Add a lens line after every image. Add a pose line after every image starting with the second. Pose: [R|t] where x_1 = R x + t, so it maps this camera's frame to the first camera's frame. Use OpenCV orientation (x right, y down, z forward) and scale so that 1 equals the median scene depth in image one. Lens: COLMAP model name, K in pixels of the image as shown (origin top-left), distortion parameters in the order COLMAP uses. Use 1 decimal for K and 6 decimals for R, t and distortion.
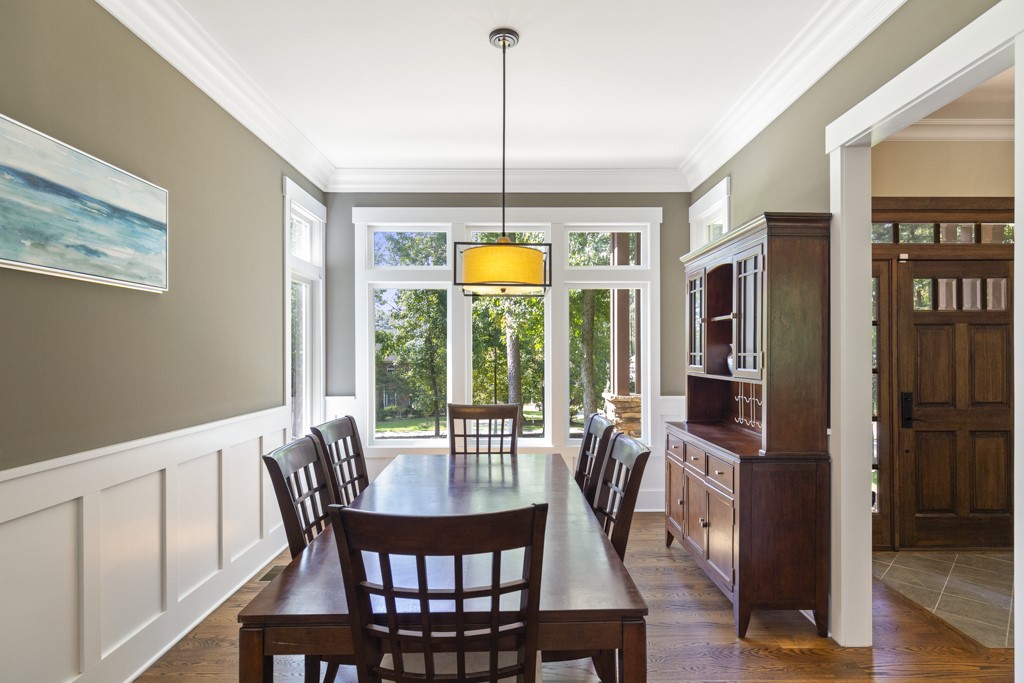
lens RADIAL K [[532.1, 0, 502.8], [0, 532.1, 349.5], [0, 0, 1]] dist [-0.015183, -0.000083]
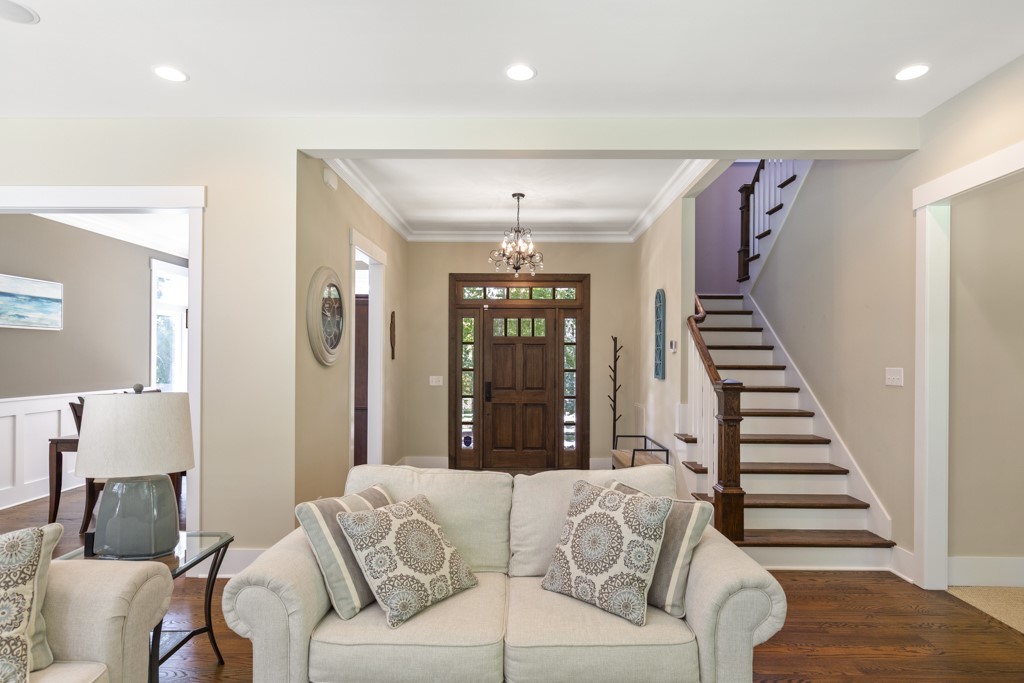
lens RADIAL K [[532.1, 0, 521.4], [0, 532.1, 352.3], [0, 0, 1]] dist [-0.015183, -0.000083]
pose [[0.999973, 0.006987, -0.002444, 1.224589], [-0.006992, 0.999973, -0.002204, -0.021982], [0.002429, 0.002221, 0.999995, -1.131890]]
